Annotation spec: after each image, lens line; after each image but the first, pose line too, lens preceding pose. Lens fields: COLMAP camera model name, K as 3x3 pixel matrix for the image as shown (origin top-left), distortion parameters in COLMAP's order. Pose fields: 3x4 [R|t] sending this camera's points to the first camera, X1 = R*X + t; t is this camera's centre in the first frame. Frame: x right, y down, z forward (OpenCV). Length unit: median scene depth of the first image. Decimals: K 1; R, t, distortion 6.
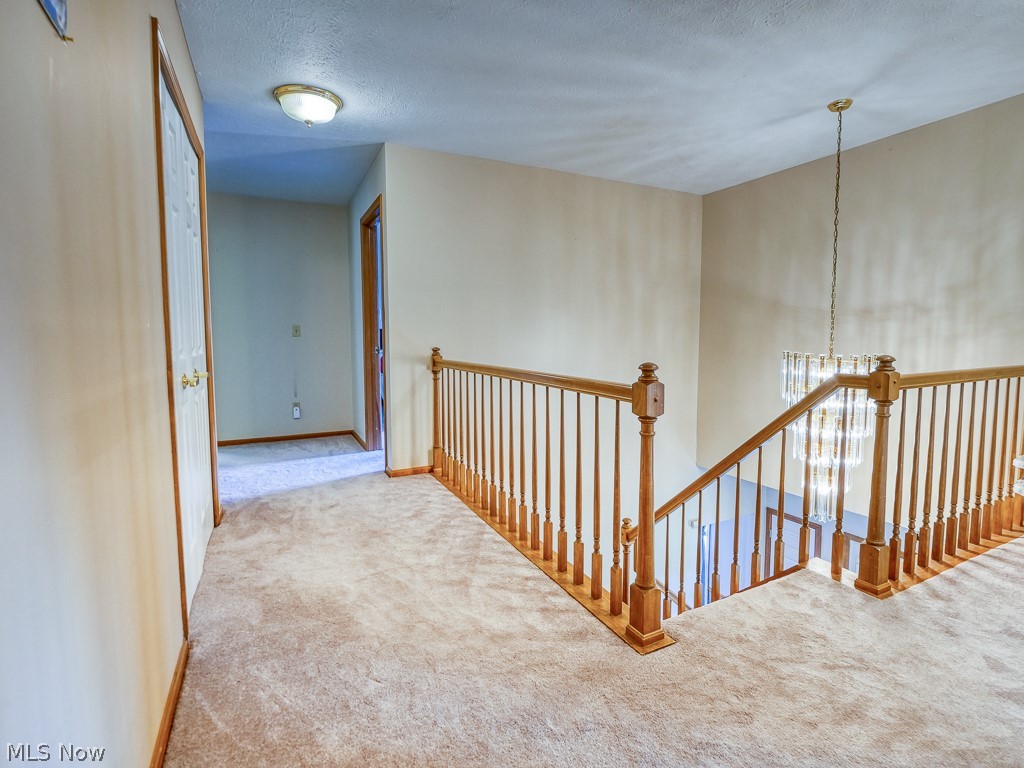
lens RADIAL K [[494.9, 0, 512.4], [0, 494.9, 370.5], [0, 0, 1]] dist [0.014511, 0.000110]
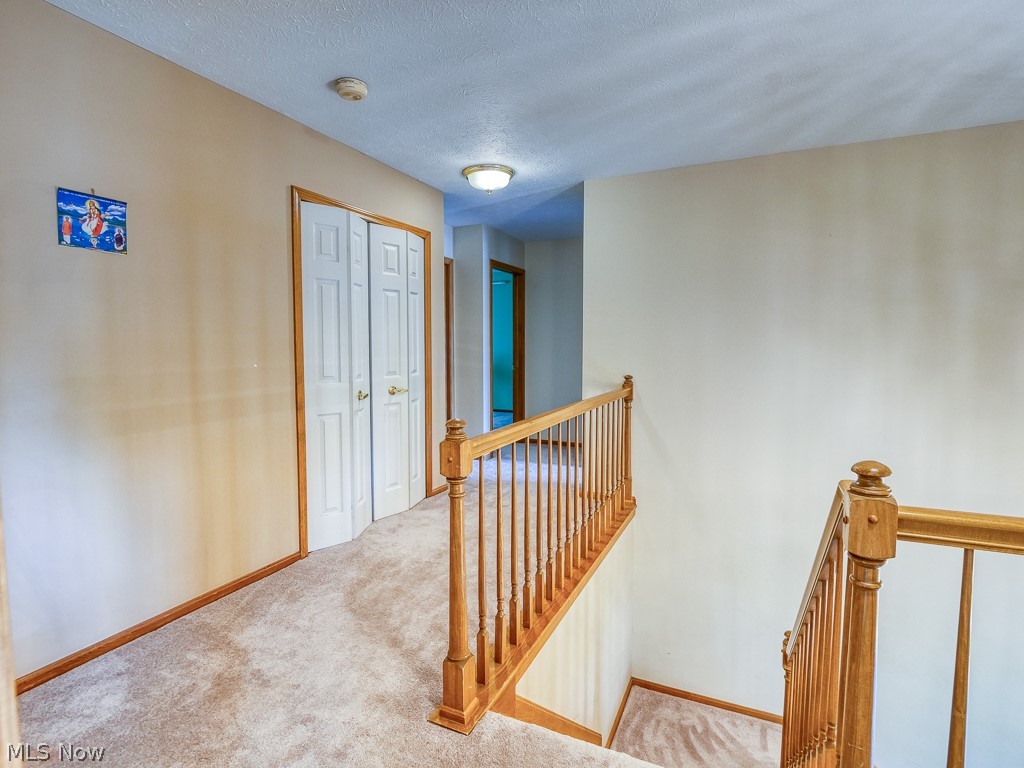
lens RADIAL K [[502.5, 0, 520.3], [0, 502.5, 371.9], [0, 0, 1]] dist [-0.011396, 0.000423]
pose [[0.628734, 0.046834, -0.776209, 0.613853], [-0.055858, 0.998326, 0.014990, -0.072257], [0.775611, 0.033933, 0.630298, 0.282201]]
